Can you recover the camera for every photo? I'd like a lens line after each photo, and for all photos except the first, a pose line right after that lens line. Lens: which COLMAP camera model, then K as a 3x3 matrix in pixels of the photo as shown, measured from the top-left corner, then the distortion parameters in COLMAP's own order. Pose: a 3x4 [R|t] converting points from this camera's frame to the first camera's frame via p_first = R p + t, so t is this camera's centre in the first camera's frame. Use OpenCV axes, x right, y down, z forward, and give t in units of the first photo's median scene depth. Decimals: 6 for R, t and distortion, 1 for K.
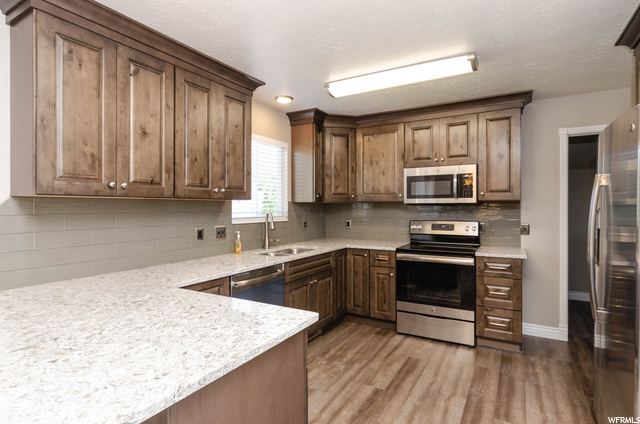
lens RADIAL K [[324.5, 0, 318.9], [0, 324.5, 205.9], [0, 0, 1]] dist [0.000238, -0.001731]
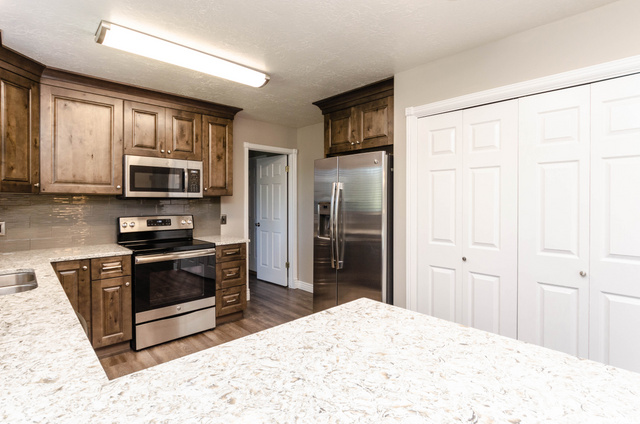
lens RADIAL K [[324.5, 0, 314.0], [0, 324.5, 201.9], [0, 0, 1]] dist [0.000238, -0.001731]
pose [[0.296719, -0.001741, 0.954963, -0.422457], [-0.005696, 0.999977, 0.003593, -0.000613], [-0.954948, -0.006506, 0.296703, 0.315340]]
